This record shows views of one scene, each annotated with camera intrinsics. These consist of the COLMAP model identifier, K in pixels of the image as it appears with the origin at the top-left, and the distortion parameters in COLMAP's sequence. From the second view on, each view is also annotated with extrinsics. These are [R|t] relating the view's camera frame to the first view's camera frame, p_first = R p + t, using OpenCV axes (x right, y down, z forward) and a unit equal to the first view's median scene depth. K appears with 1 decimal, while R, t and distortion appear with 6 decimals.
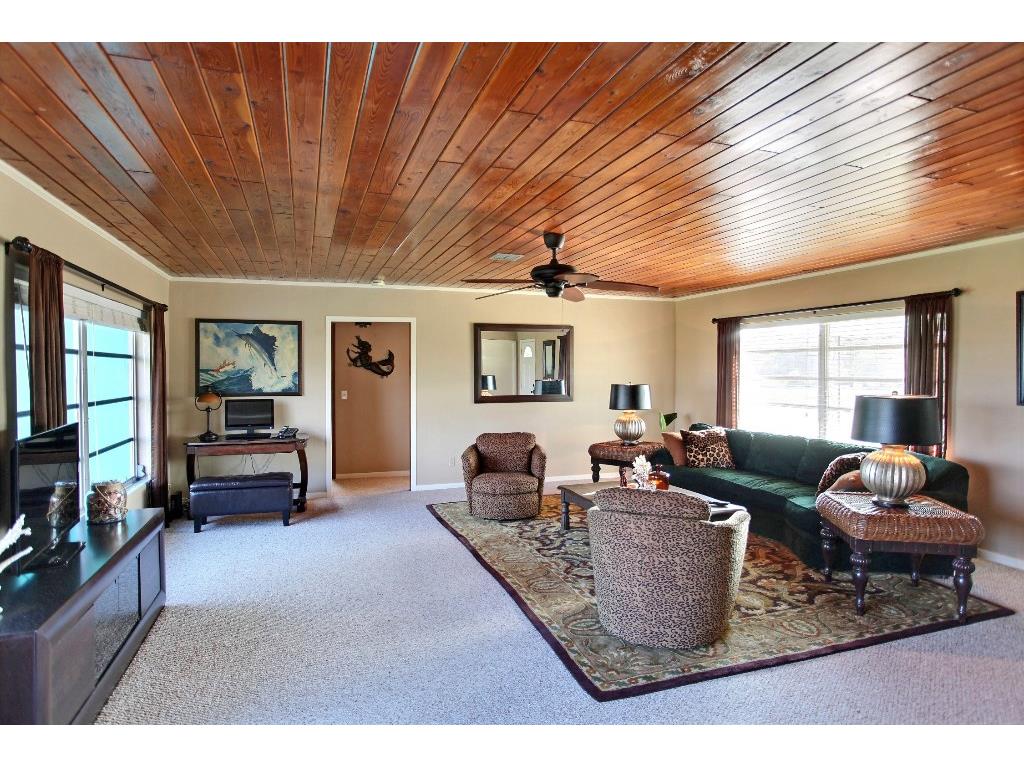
lens RADIAL K [[596.4, 0, 512.0], [0, 596.4, 384.0], [0, 0, 1]] dist [-0.005582, -0.000933]
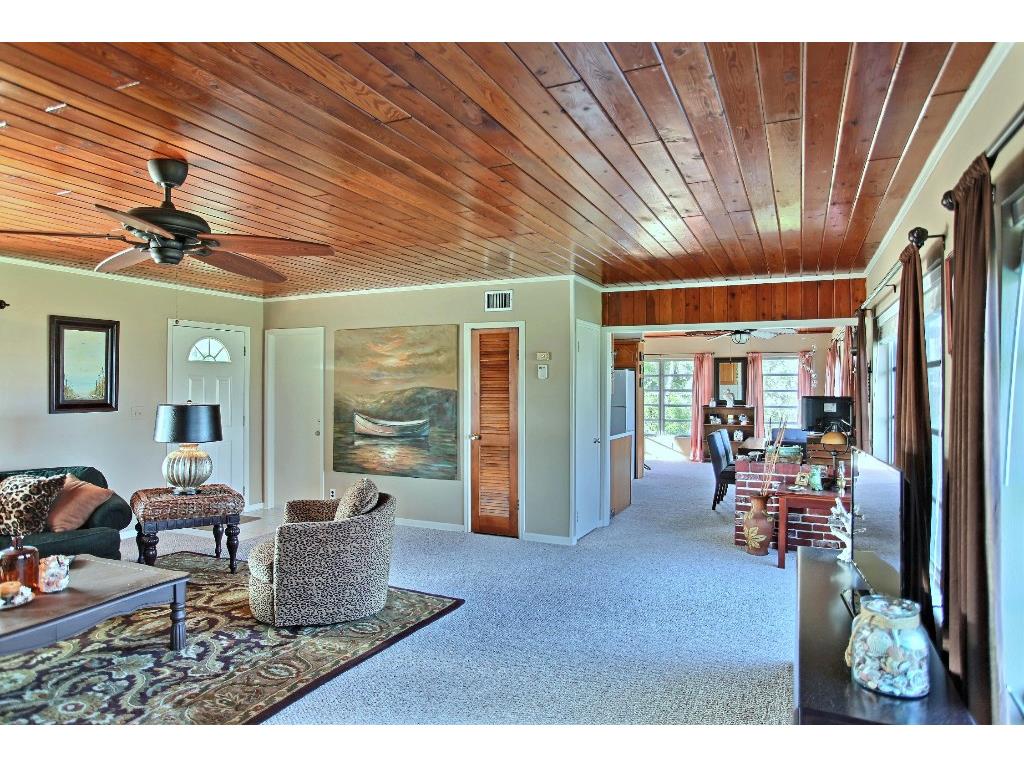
lens RADIAL K [[623.1, 0, 512.0], [0, 623.1, 384.0], [0, 0, 1]] dist [0.001146, -0.000241]
pose [[-0.706837, 0.001671, 0.707374, -0.720378], [0.020502, 0.999626, 0.018124, -0.030618], [-0.707079, 0.027313, -0.706607, 1.373506]]
